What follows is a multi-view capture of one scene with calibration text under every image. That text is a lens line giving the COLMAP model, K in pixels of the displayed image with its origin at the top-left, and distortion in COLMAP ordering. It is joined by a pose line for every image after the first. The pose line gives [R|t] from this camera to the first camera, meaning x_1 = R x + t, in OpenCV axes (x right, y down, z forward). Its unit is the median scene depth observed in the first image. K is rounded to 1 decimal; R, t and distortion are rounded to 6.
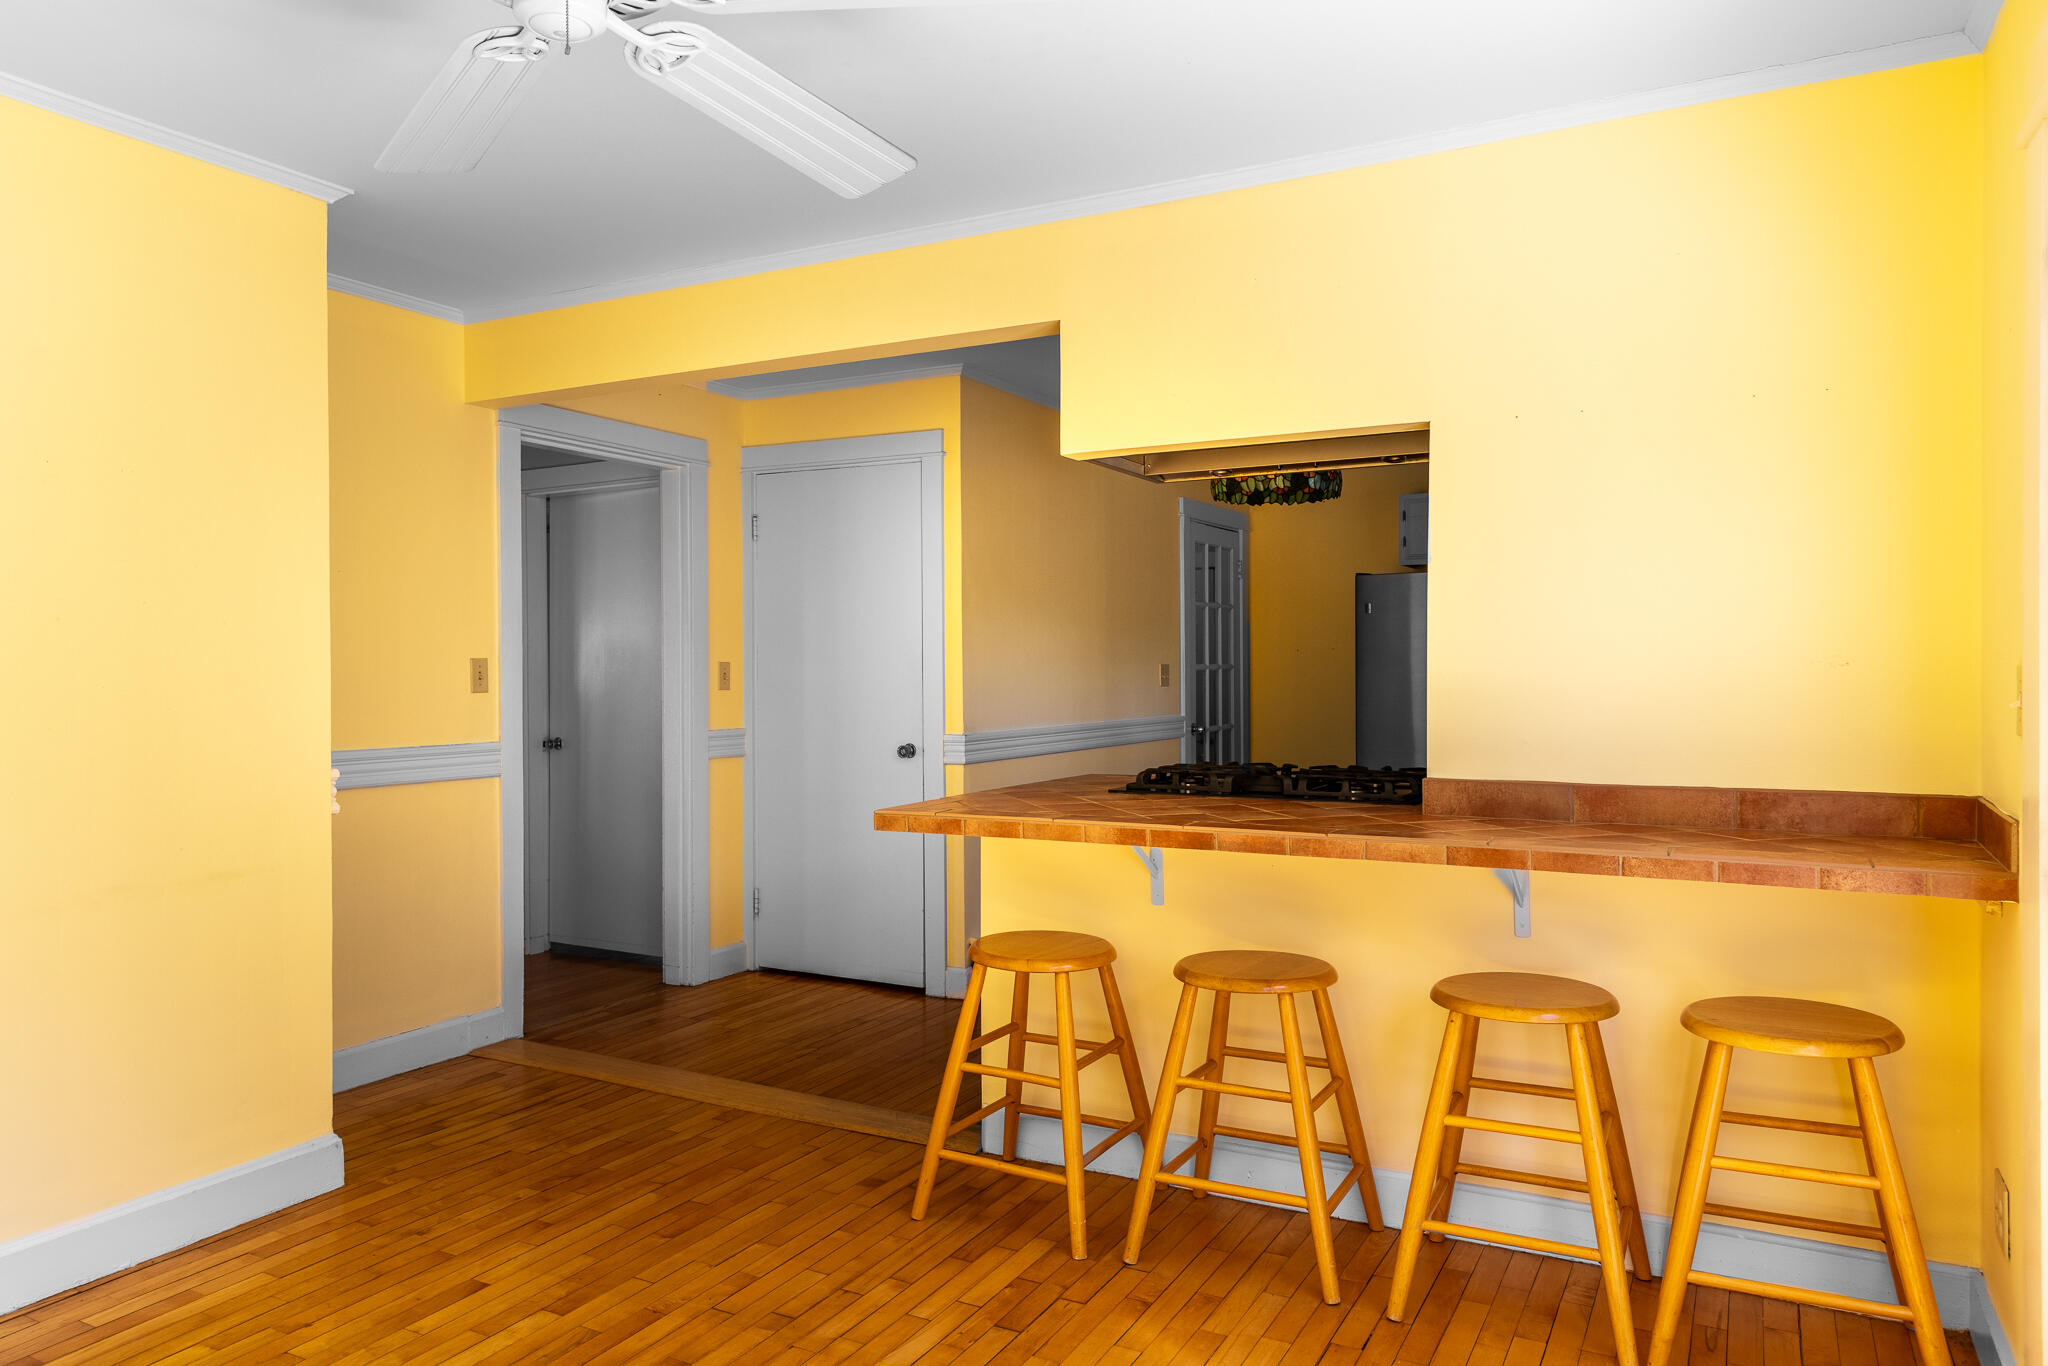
lens RADIAL K [[1369.1, 0, 1024.0], [0, 1369.1, 683.0], [0, 0, 1]] dist [-0.000685, -0.000374]
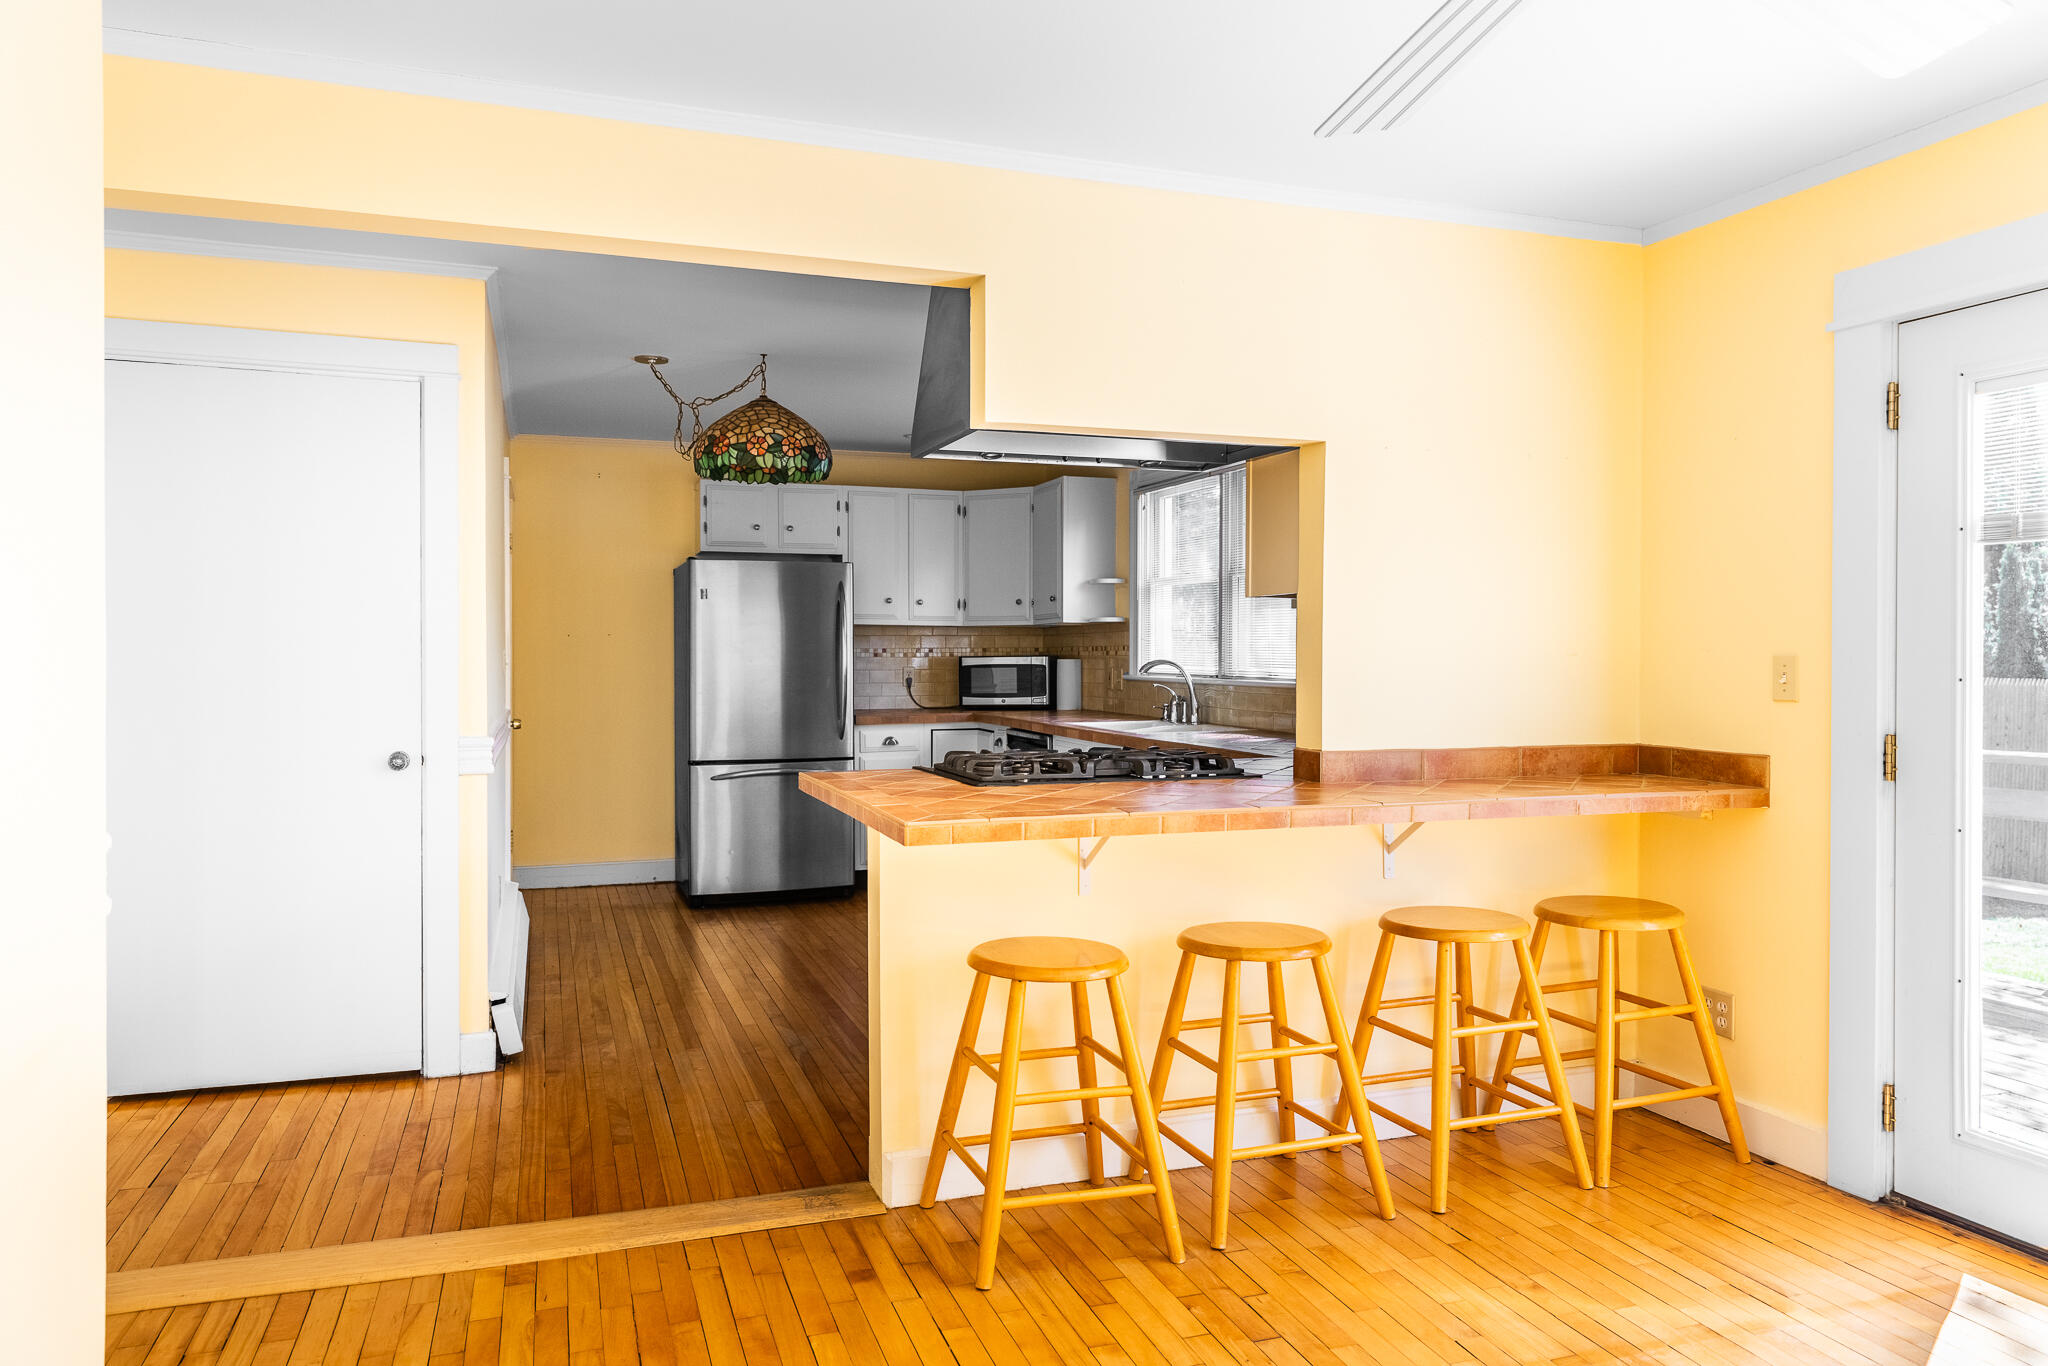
lens RADIAL K [[1377.8, 0, 1024.0], [0, 1377.8, 683.0], [0, 0, 1]] dist [0.002920, 0.000667]
pose [[0.675823, -0.009412, 0.737004, -0.654295], [0.004583, 0.999953, 0.008568, 0.001021], [-0.737049, -0.002413, 0.675835, 0.366665]]
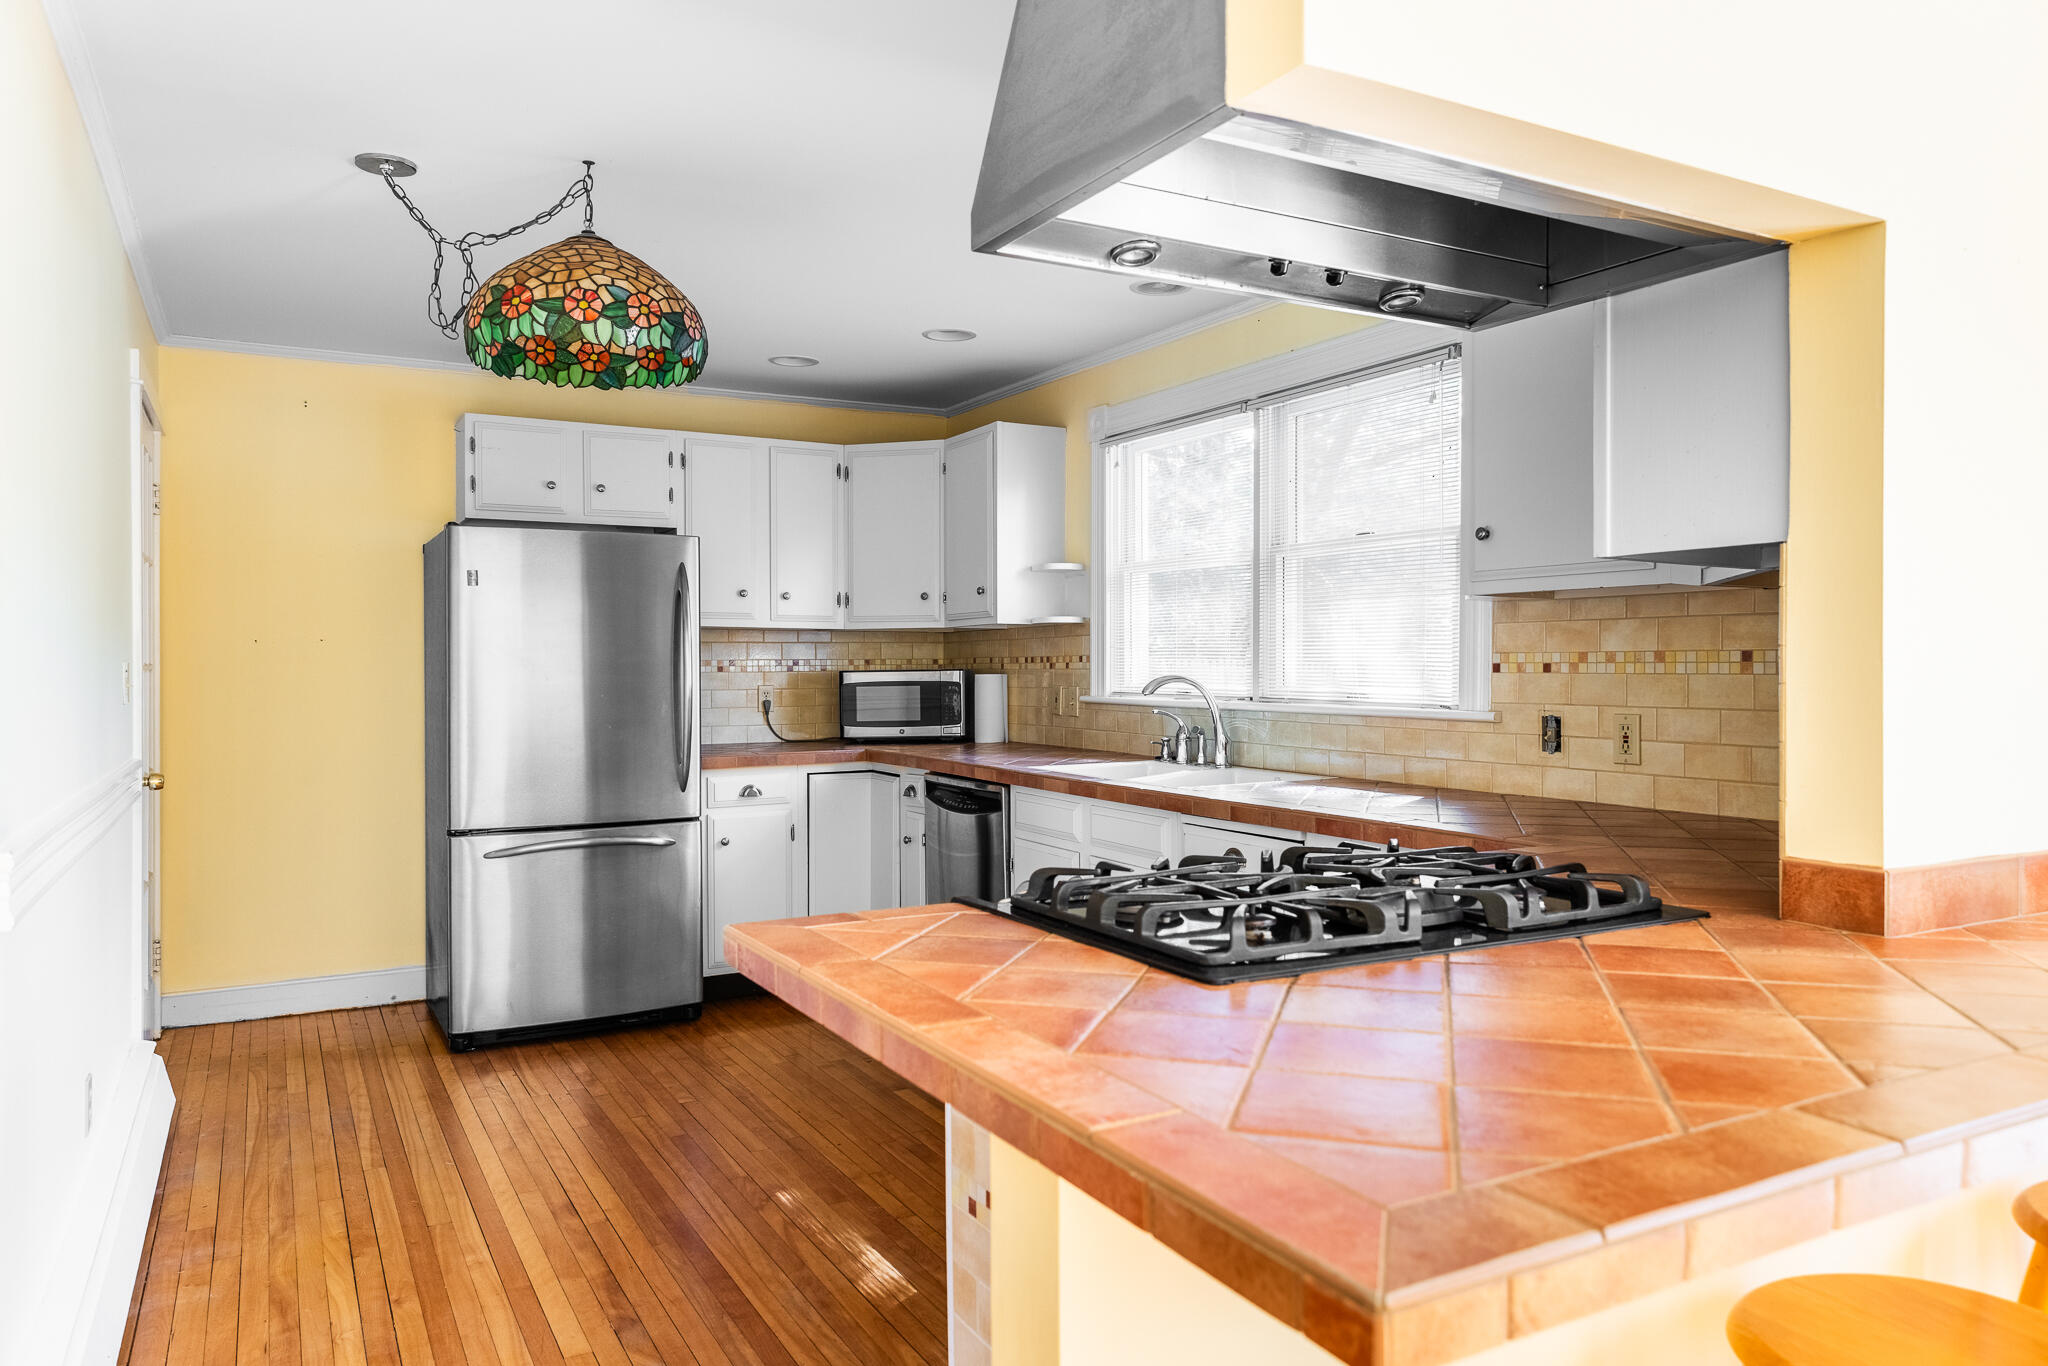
lens RADIAL K [[1375.5, 0, 1045.8], [0, 1375.5, 678.0], [0, 0, 1]] dist [0.001032, 0.001760]
pose [[0.533288, -0.001765, 0.845932, -0.314874], [0.009092, 0.999952, -0.003645, -0.007097], [-0.845885, 0.009635, 0.533278, 0.895928]]
